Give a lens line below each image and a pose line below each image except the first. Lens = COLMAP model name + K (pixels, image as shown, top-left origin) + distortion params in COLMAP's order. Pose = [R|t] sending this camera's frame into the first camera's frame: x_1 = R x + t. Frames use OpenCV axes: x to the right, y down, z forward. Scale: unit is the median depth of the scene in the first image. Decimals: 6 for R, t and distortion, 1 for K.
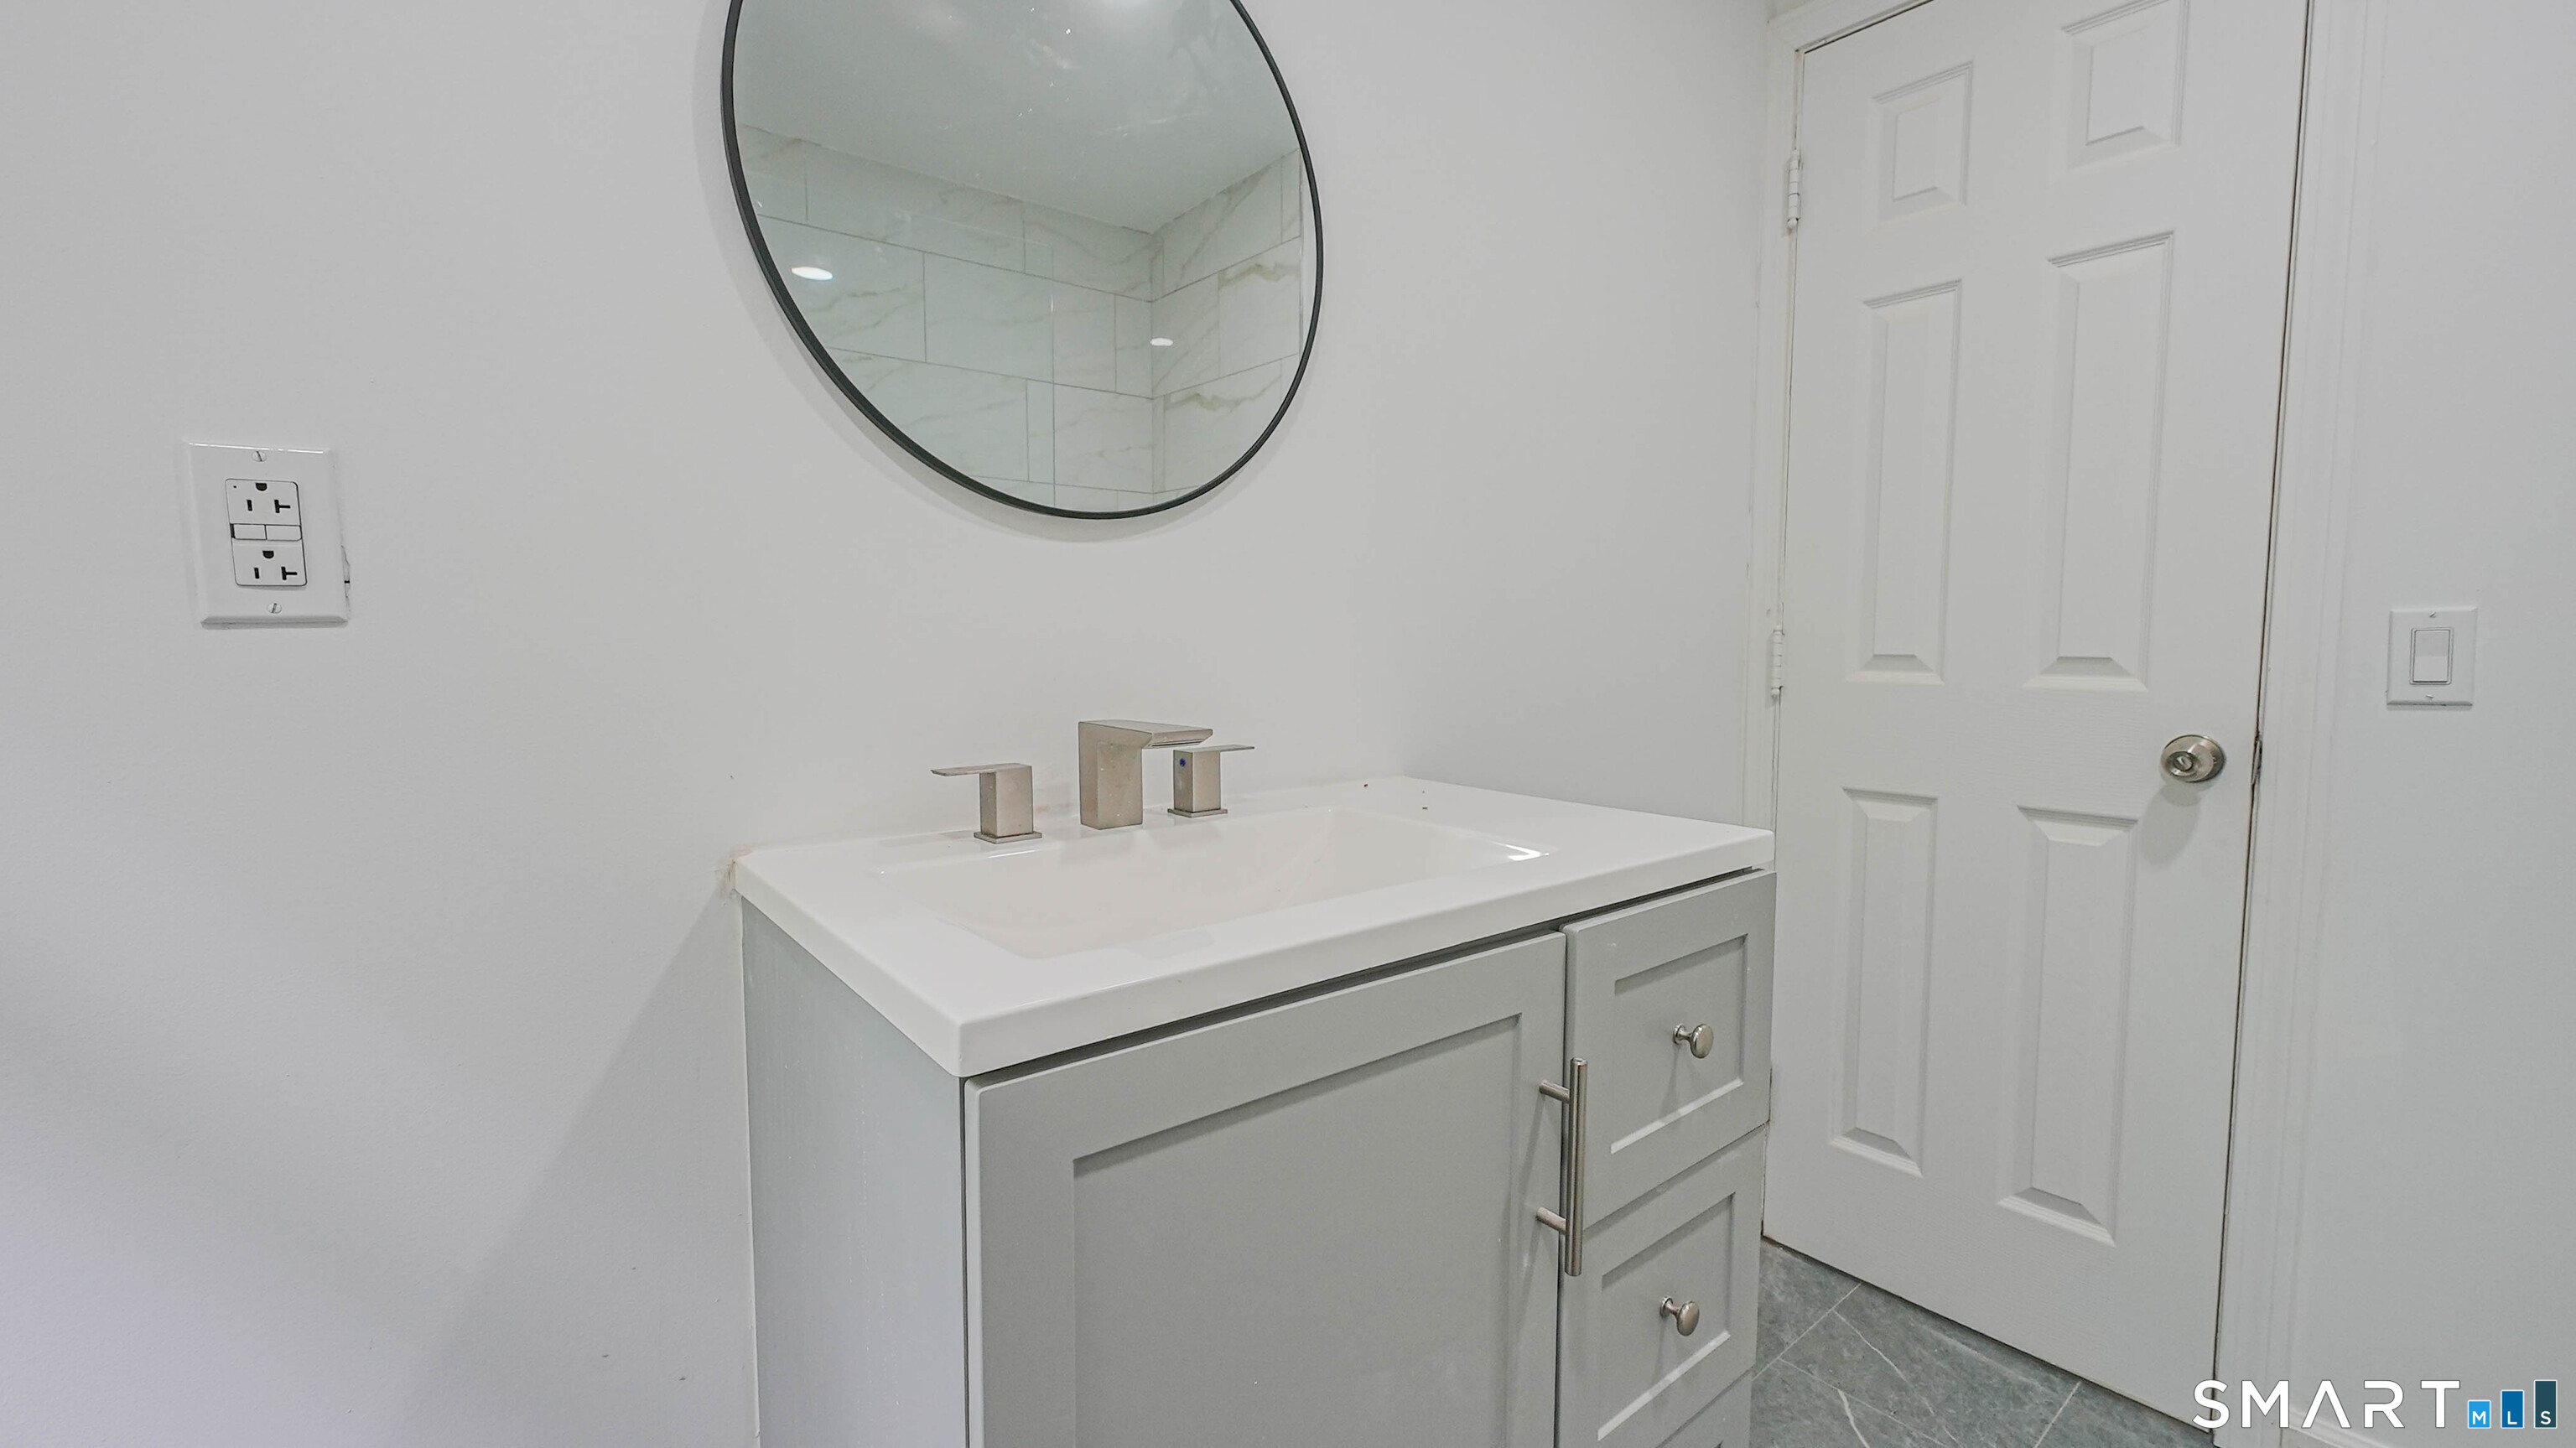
lens RADIAL K [[1042.5, 0, 1286.0], [0, 1042.5, 720.8], [0, 0, 1]] dist [0.012281, -0.005132]
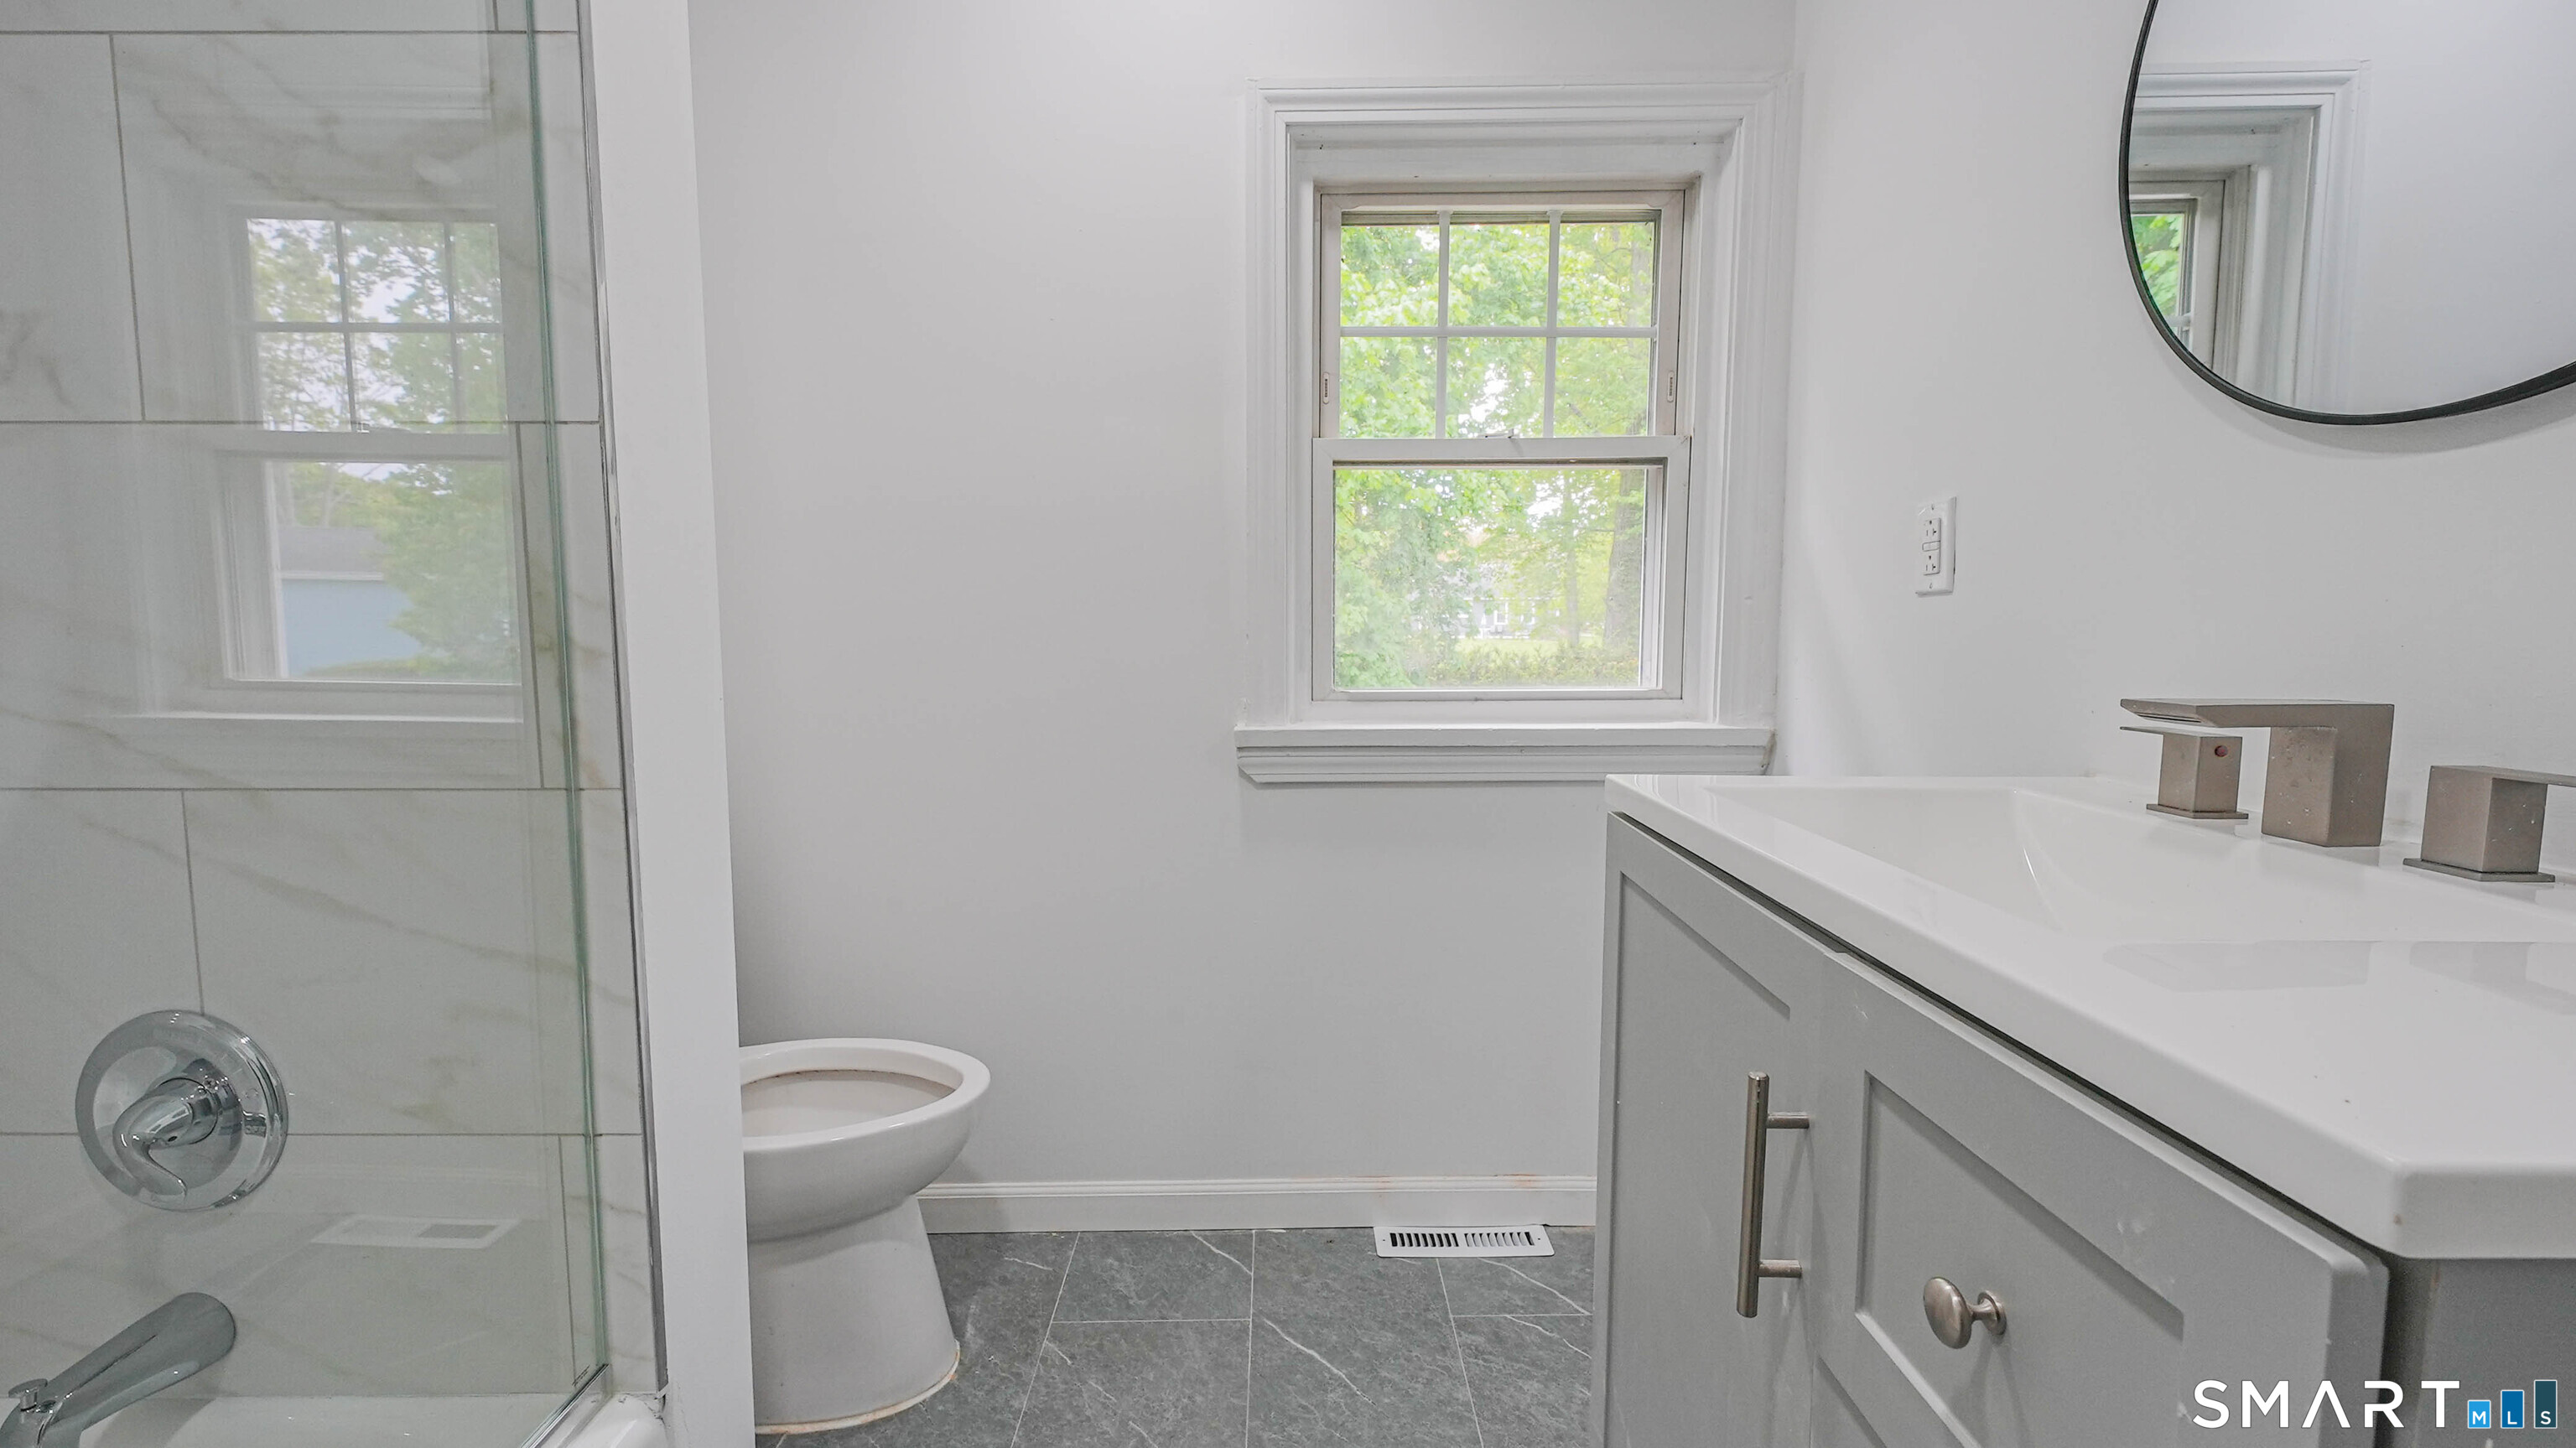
lens RADIAL K [[1042.5, 0, 1280.3], [0, 1042.5, 717.6], [0, 0, 1]] dist [0.012281, -0.005132]
pose [[-0.617577, 0.080432, -0.782387, 1.238795], [-0.053994, 0.988075, 0.144197, -0.078291], [0.784655, 0.131297, -0.605869, 1.220290]]
